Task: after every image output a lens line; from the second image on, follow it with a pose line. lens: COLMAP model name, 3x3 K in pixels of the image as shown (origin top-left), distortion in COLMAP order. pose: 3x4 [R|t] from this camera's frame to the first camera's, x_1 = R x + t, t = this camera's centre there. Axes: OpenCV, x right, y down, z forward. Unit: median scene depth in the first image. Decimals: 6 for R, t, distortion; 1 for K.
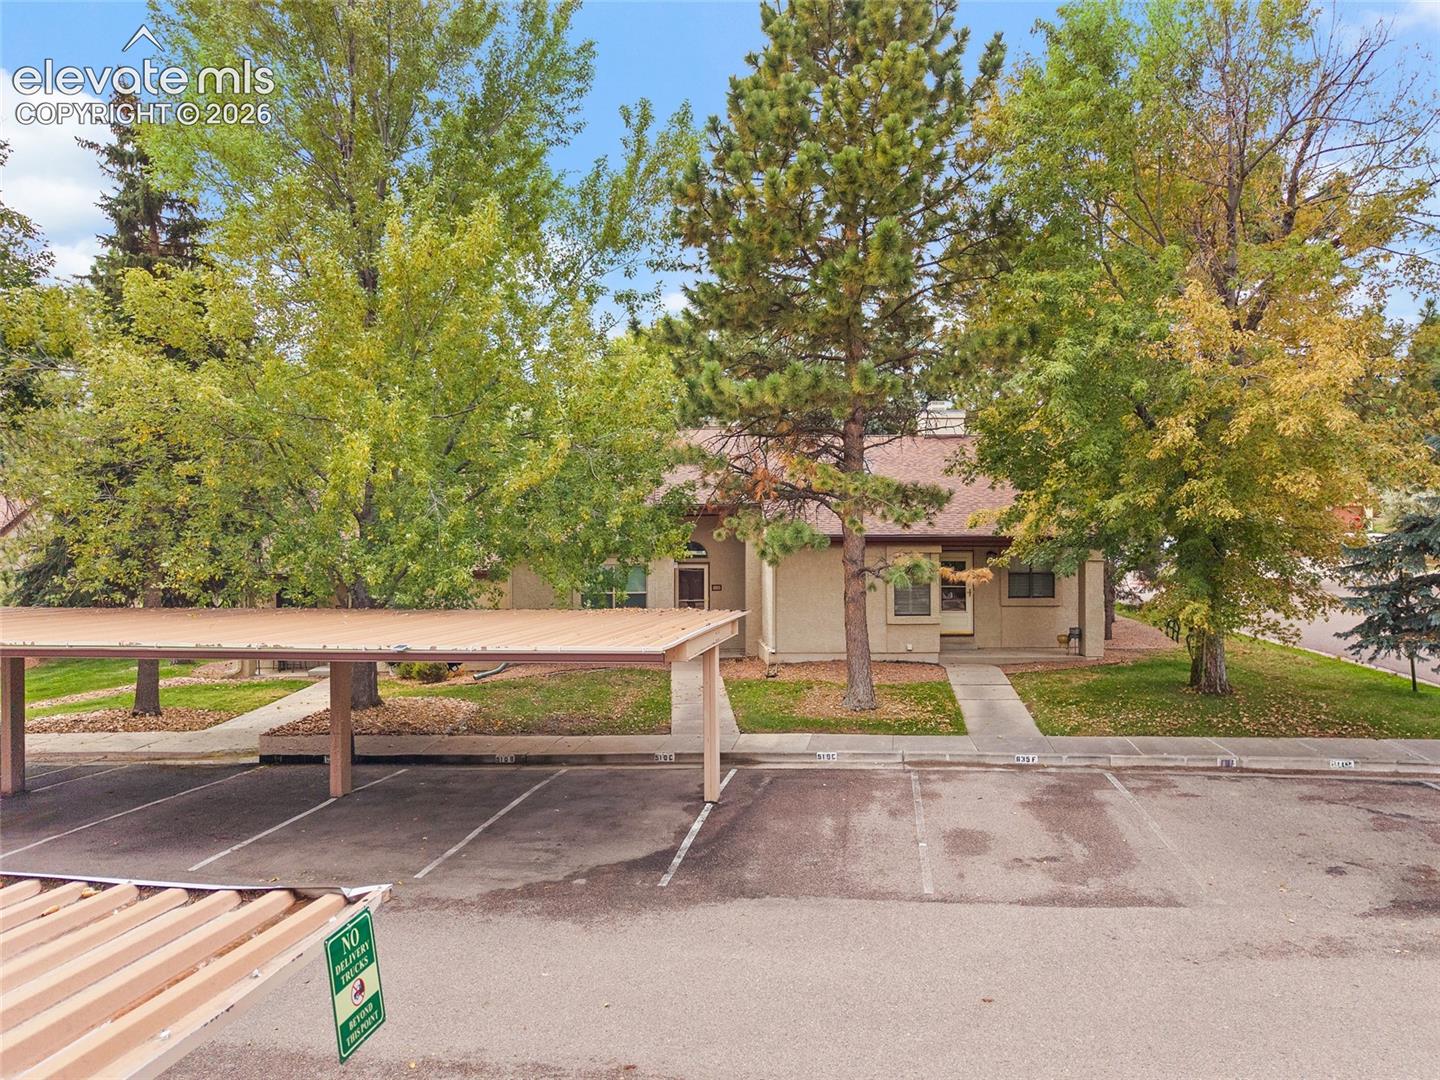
lens RADIAL K [[985.1, 0, 720.0], [0, 985.1, 540.0], [0, 0, 1]] dist [0.049142, -0.094923]
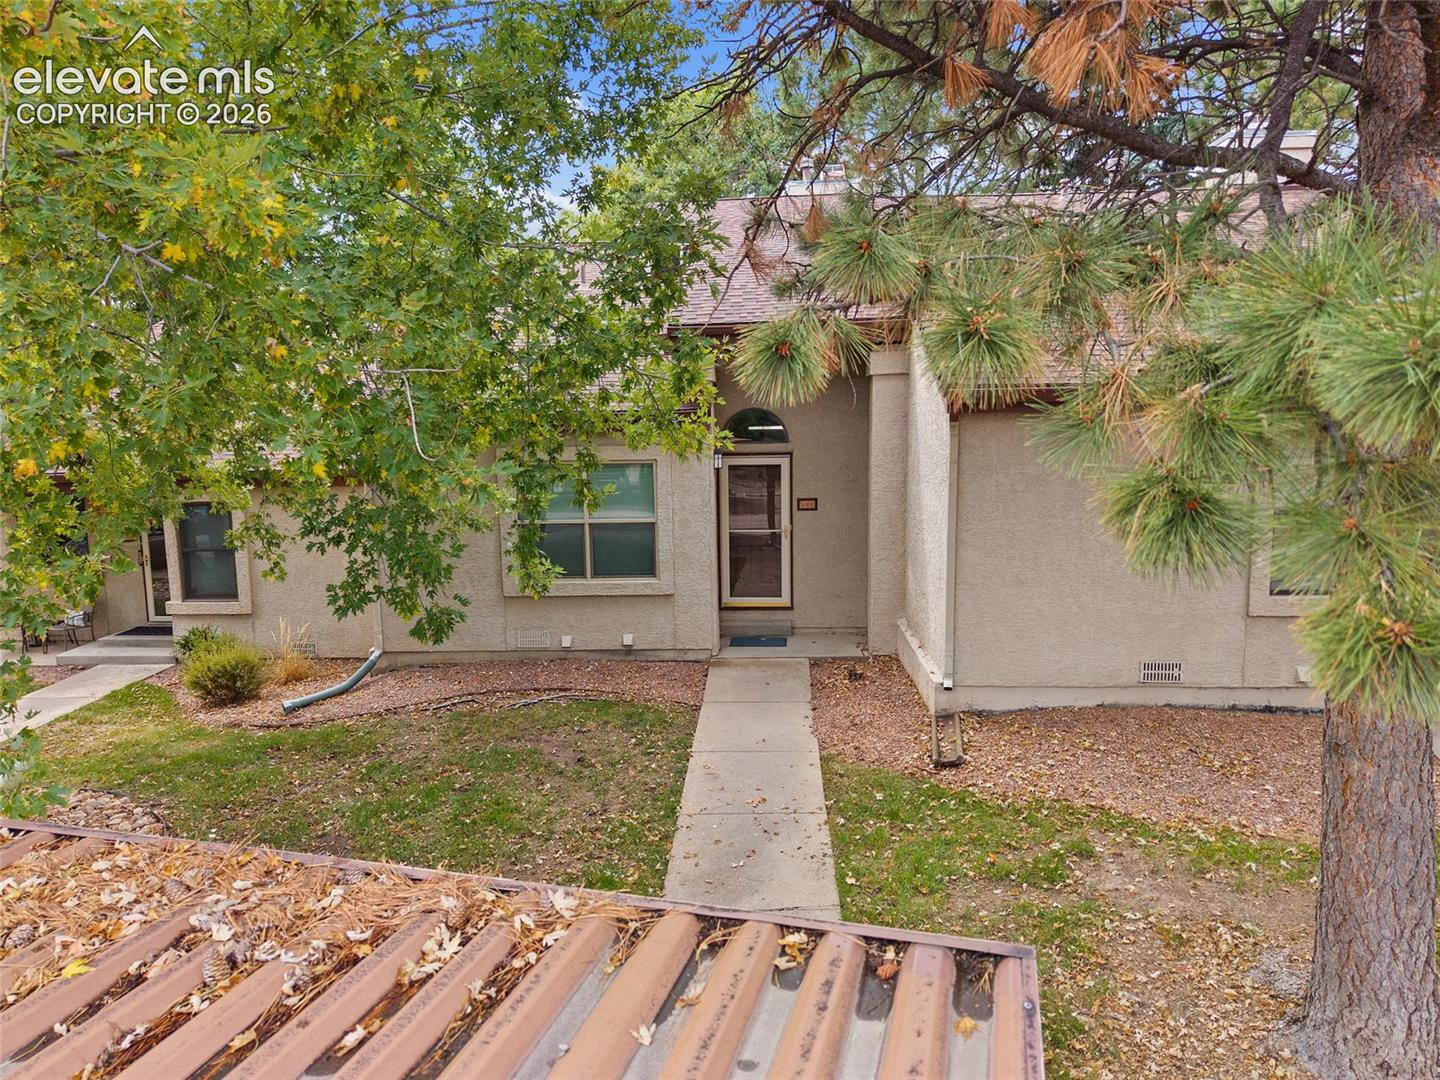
lens RADIAL K [[985.1, 0, 720.0], [0, 985.1, 540.0], [0, 0, 1]] dist [0.049142, -0.094923]
pose [[0.994741, -0.001372, -0.102412, 0.003820], [0.015639, 0.990220, 0.138632, -0.001150], [0.101220, -0.139505, 0.985034, 0.599967]]
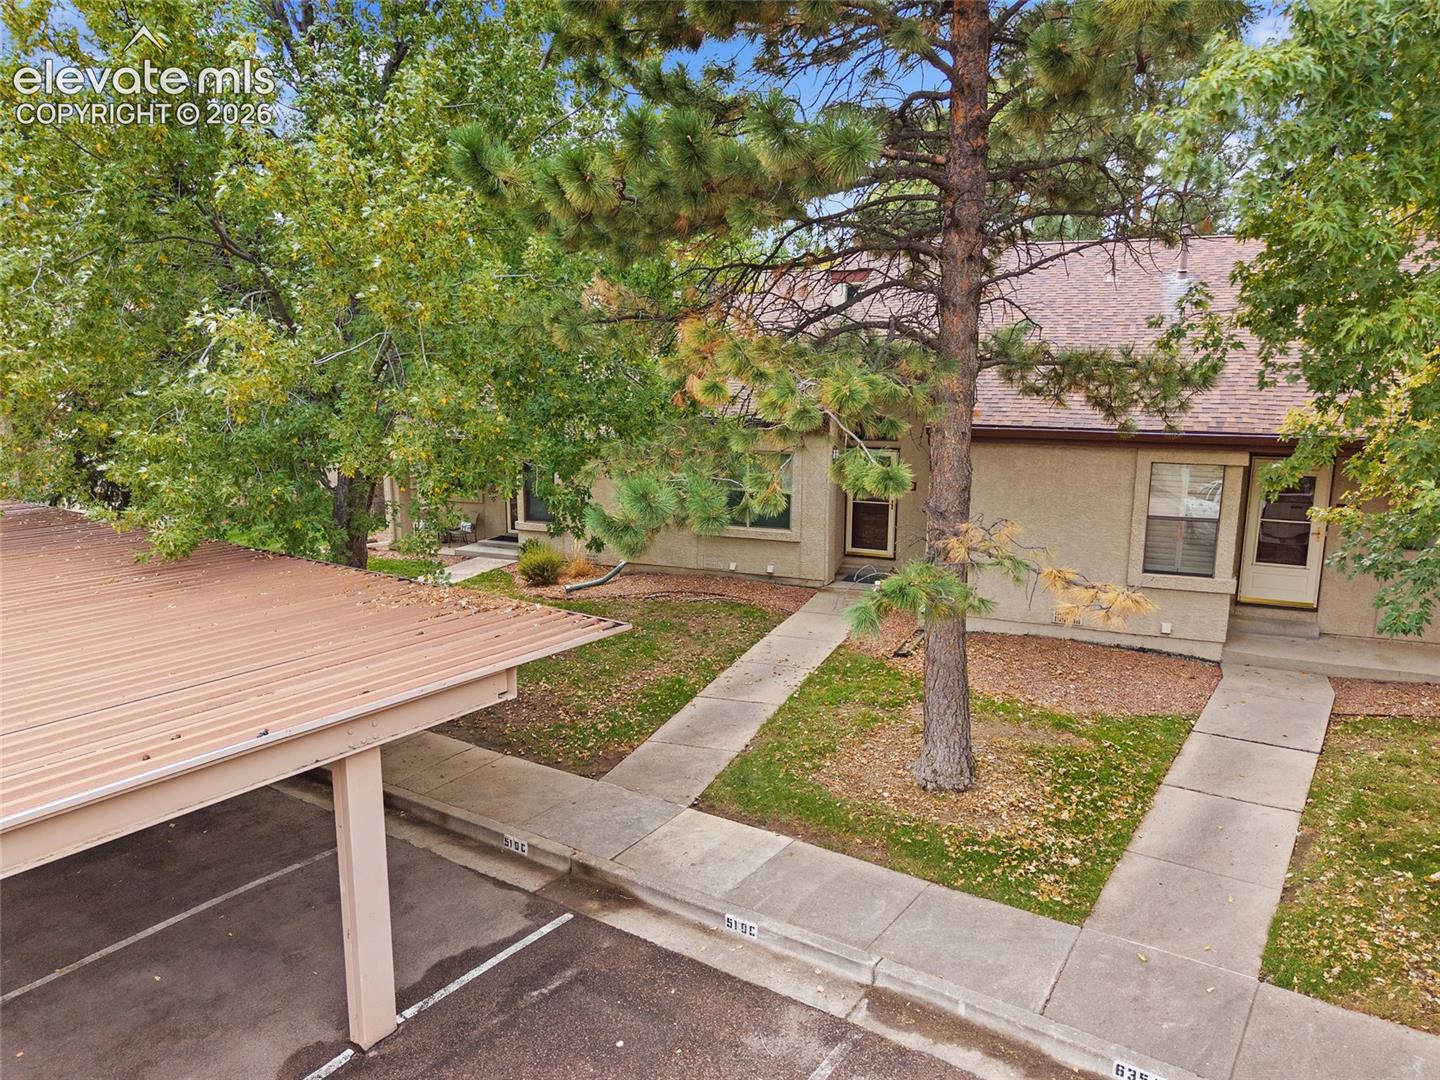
lens RADIAL K [[985.1, 0, 720.0], [0, 985.1, 540.0], [0, 0, 1]] dist [0.049142, -0.094923]
pose [[0.898128, 0.083740, -0.431686, 0.202964], [-0.001507, 0.982280, 0.187411, -0.048390], [0.439731, -0.167669, 0.882340, 0.389759]]
